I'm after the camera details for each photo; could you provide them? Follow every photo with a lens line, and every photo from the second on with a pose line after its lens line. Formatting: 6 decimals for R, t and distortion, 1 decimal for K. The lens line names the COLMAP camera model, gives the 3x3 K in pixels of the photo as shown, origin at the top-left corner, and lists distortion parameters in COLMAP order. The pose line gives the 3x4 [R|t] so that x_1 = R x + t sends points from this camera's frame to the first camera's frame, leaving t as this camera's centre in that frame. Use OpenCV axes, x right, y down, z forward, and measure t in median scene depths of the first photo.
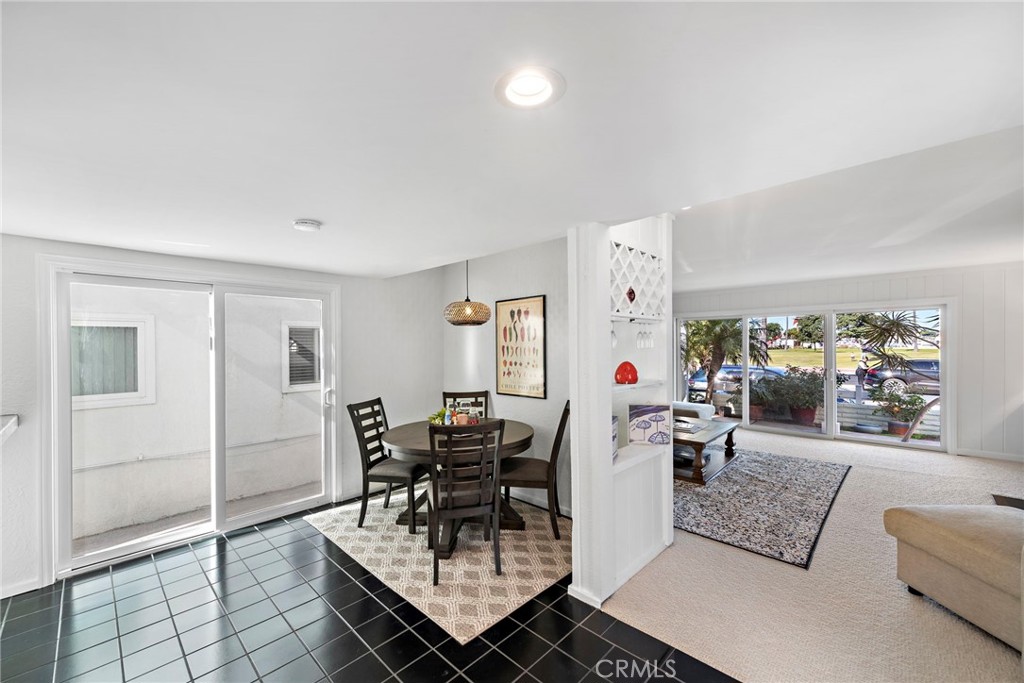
lens RADIAL K [[404.6, 0, 516.2], [0, 404.6, 346.9], [0, 0, 1]] dist [0.004690, -0.001243]
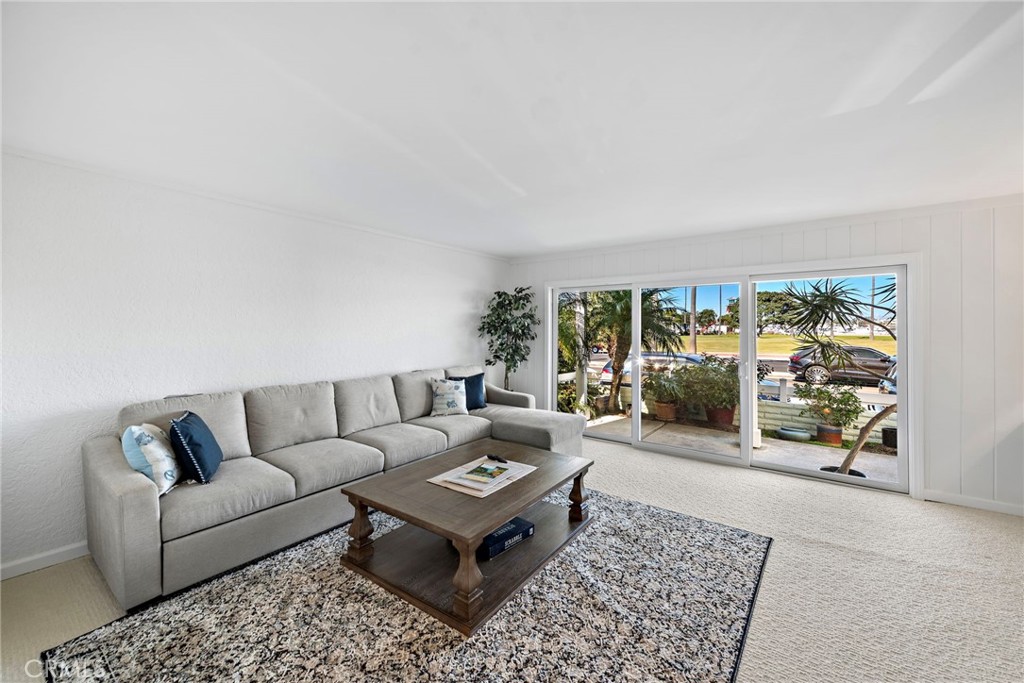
lens RADIAL K [[404.6, 0, 520.3], [0, 404.6, 325.2], [0, 0, 1]] dist [0.004690, -0.001243]
pose [[0.991997, 0.010894, 0.125792, 0.237307], [-0.009213, 0.999860, -0.013937, 0.004237], [-0.125926, 0.012666, 0.991959, 0.282355]]
